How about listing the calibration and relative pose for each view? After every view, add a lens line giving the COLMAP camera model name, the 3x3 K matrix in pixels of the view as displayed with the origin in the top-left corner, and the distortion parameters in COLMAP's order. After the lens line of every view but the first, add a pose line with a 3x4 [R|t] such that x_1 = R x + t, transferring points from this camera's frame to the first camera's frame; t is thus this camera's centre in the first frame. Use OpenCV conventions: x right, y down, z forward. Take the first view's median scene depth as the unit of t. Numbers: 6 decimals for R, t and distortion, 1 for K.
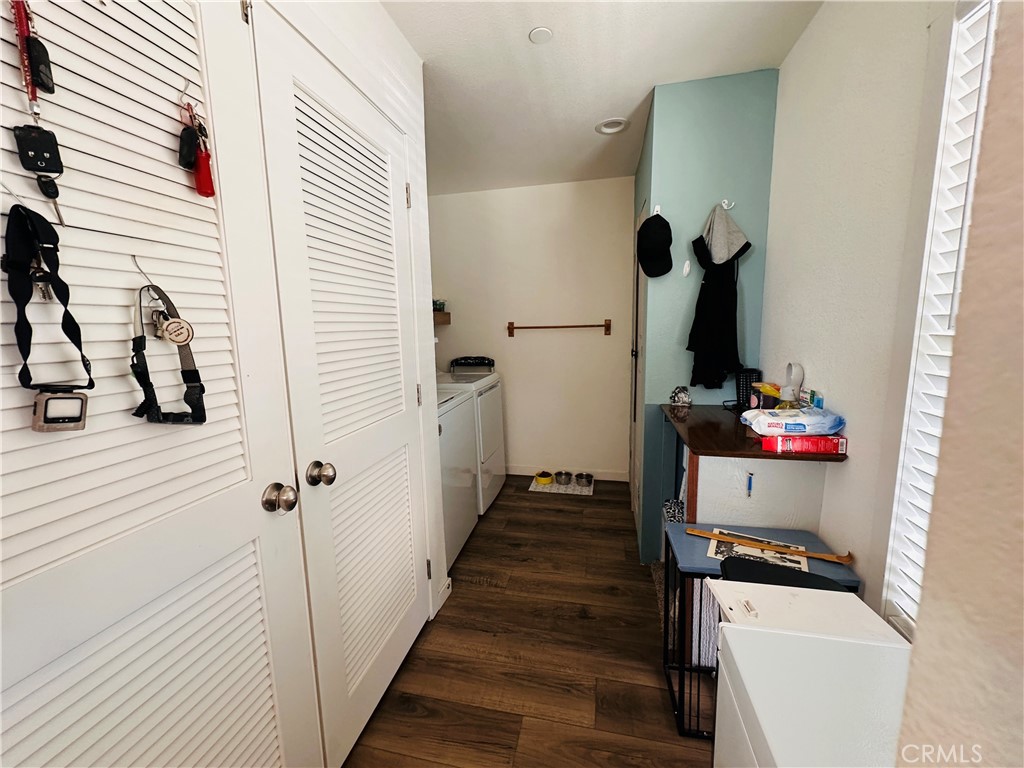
lens RADIAL K [[407.9, 0, 511.7], [0, 407.9, 382.7], [0, 0, 1]] dist [-0.003370, 0.001125]
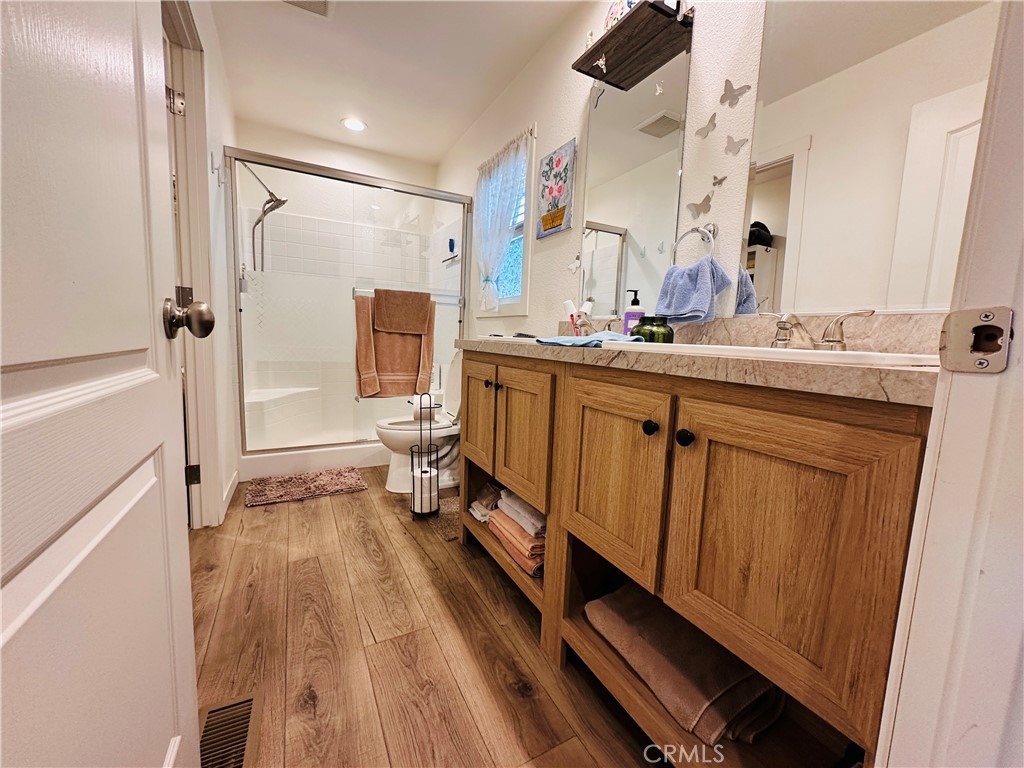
lens RADIAL K [[407.9, 0, 511.7], [0, 407.9, 382.7], [0, 0, 1]] dist [-0.003370, 0.001125]
pose [[0.654488, 0.129333, -0.744928, 0.312402], [-0.153577, 0.987462, 0.036509, 0.024314], [0.740310, 0.090509, 0.666145, 0.639367]]
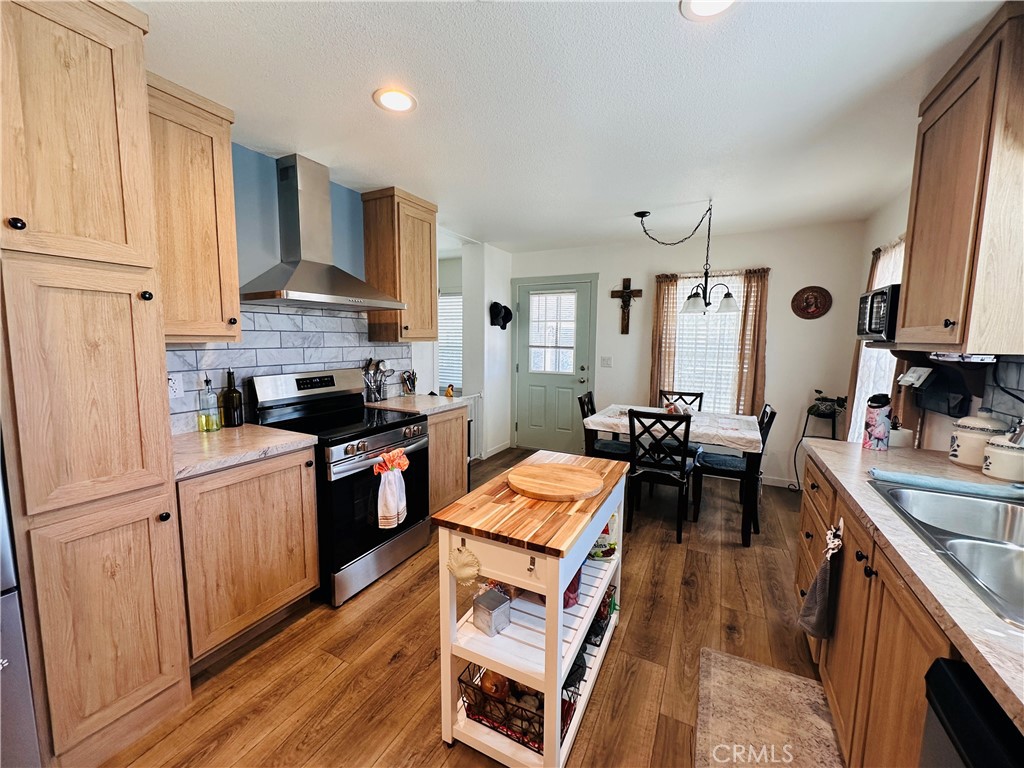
lens RADIAL K [[407.9, 0, 511.7], [0, 407.9, 382.7], [0, 0, 1]] dist [-0.003370, 0.001125]
pose [[0.249705, -0.081012, 0.964927, -0.451165], [0.118635, 0.991547, 0.052546, -0.074832], [-0.961027, 0.101354, 0.257205, 0.428166]]
